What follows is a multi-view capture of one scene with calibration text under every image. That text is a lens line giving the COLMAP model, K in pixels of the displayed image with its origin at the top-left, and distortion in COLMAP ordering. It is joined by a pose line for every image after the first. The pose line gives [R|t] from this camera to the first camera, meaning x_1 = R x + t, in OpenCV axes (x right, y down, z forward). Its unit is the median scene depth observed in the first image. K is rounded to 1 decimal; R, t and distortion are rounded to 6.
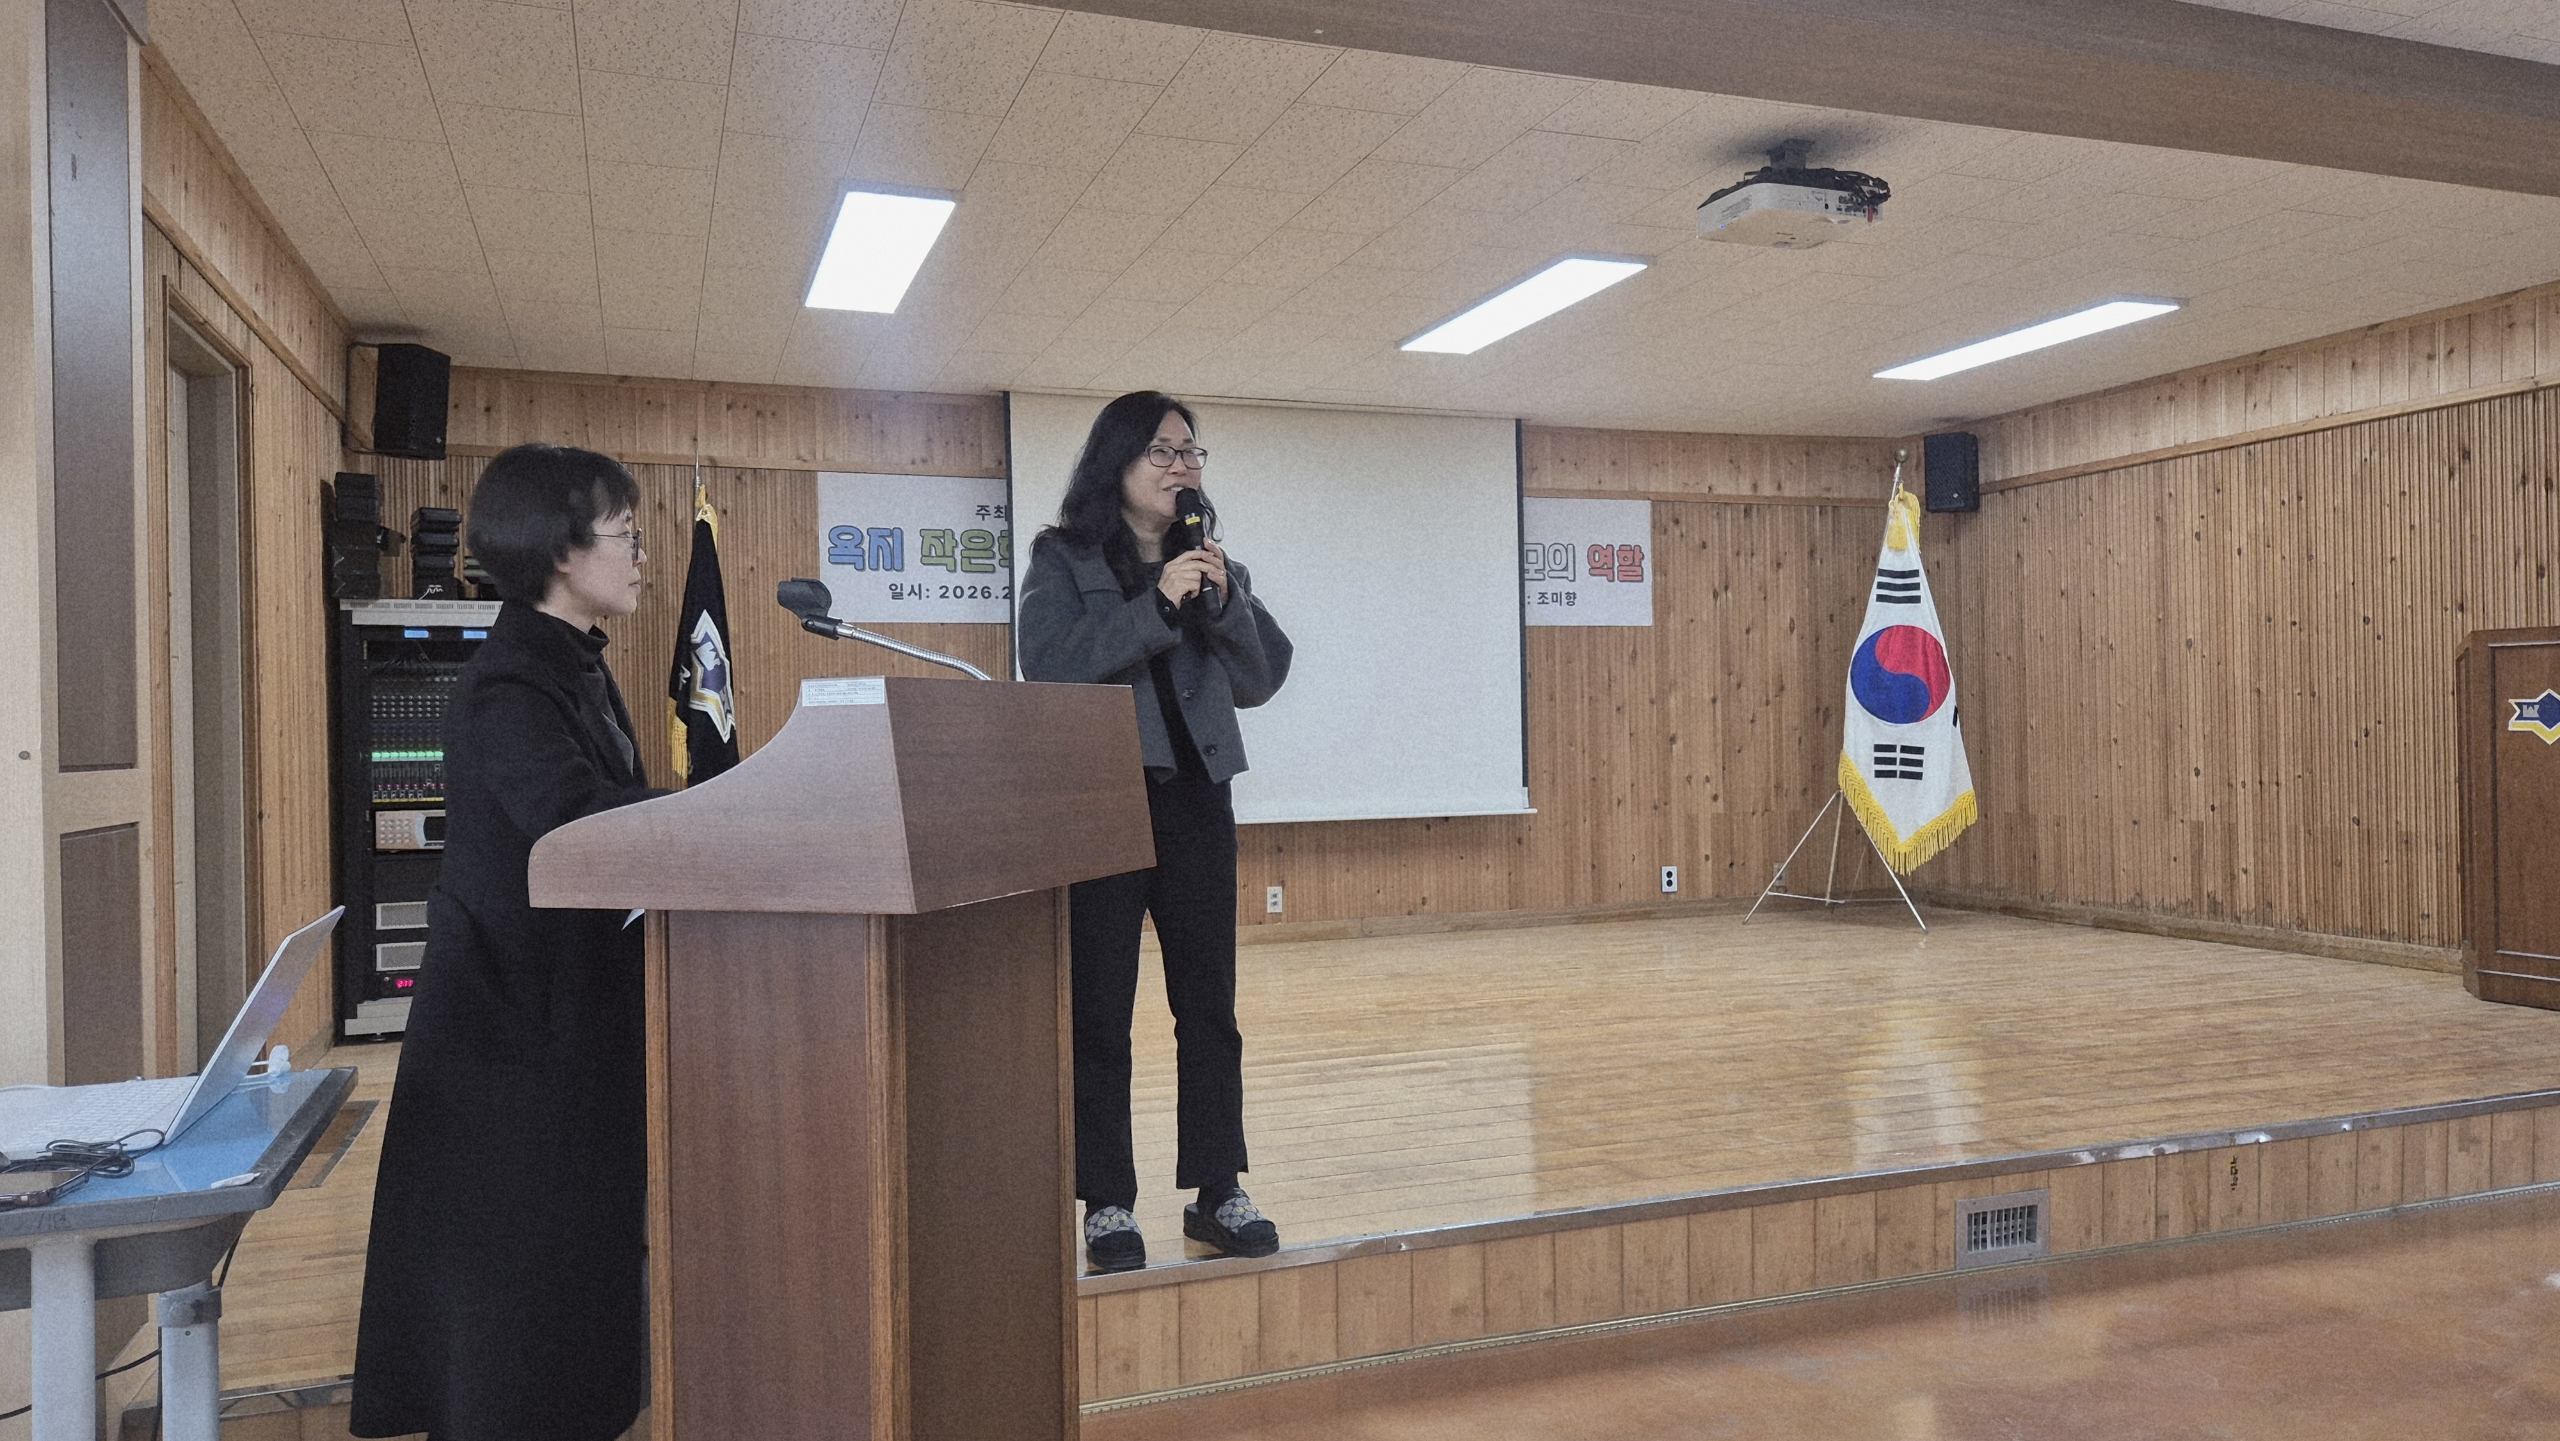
lens RADIAL K [[1693.6, 0, 1280.0], [0, 1693.6, 720.5], [0, 0, 1]] dist [0.001913, -0.001420]
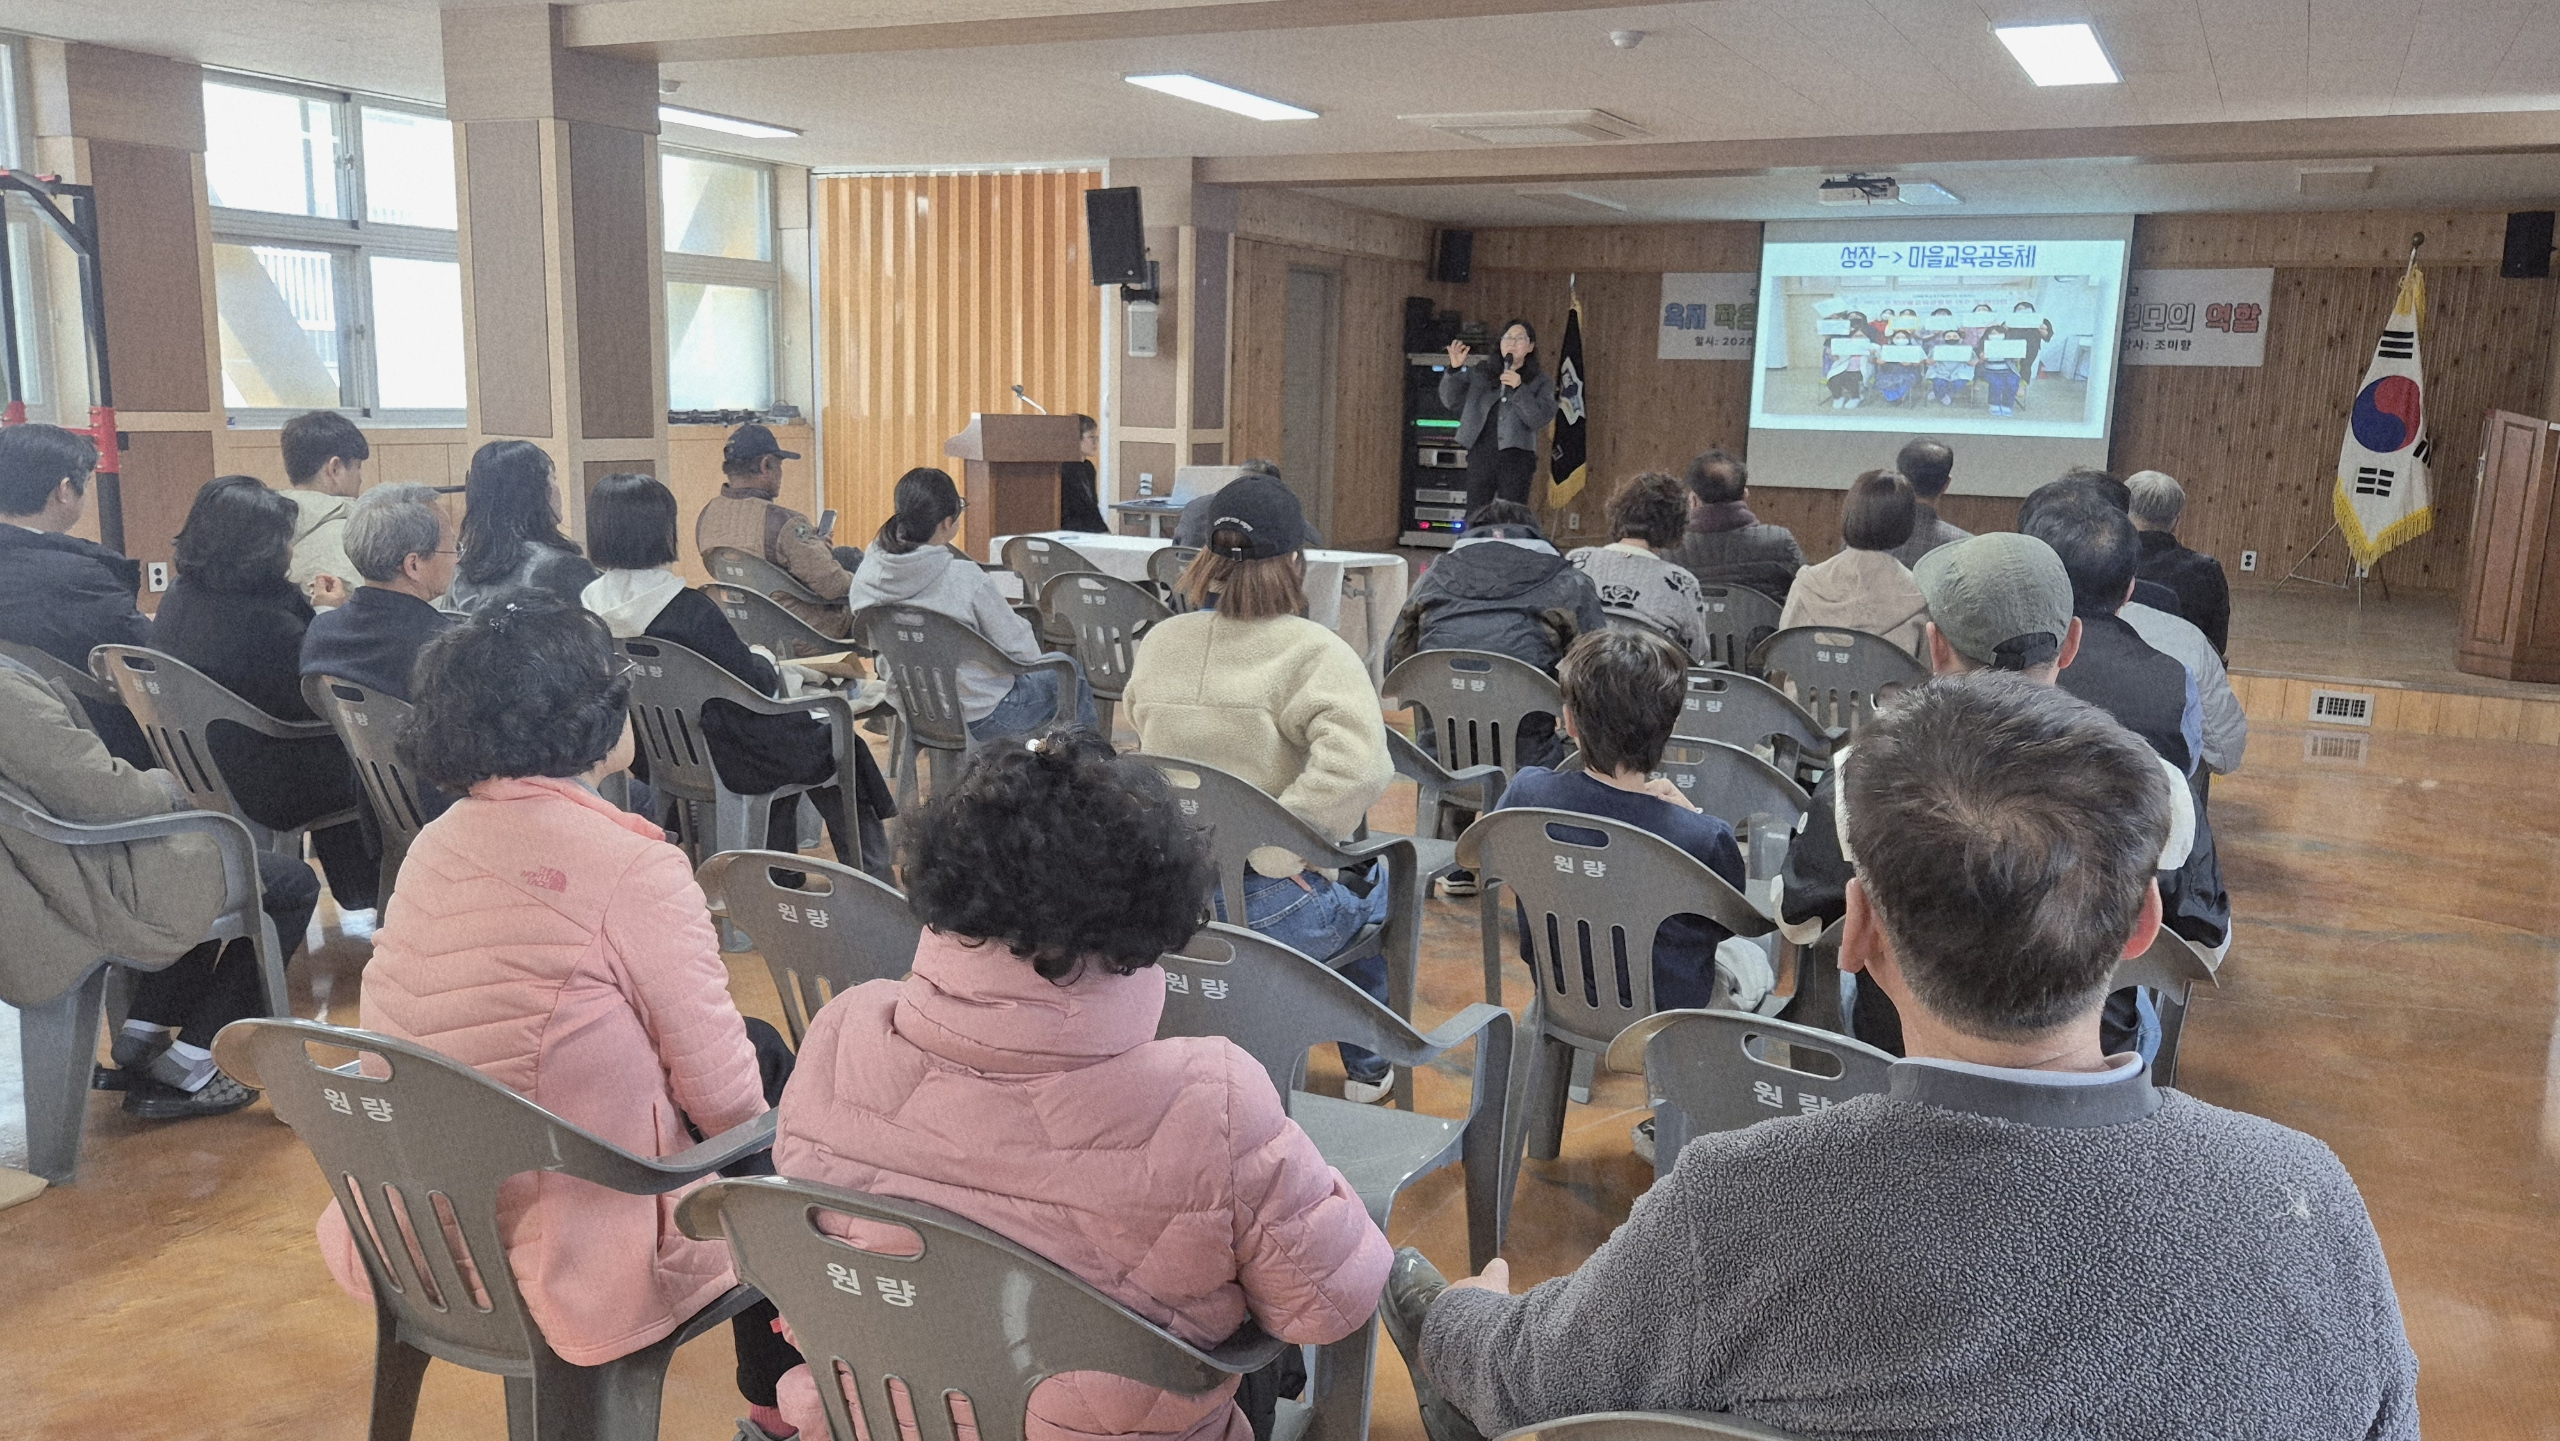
lens RADIAL K [[1693.6, 0, 1280.0], [0, 1693.6, 720.5], [0, 0, 1]] dist [0.001913, -0.001420]
pose [[0.685964, 0.174107, -0.706499, 0.741643], [-0.029922, 0.976880, 0.211685, -0.047316], [0.727020, -0.124068, 0.675314, -0.523758]]
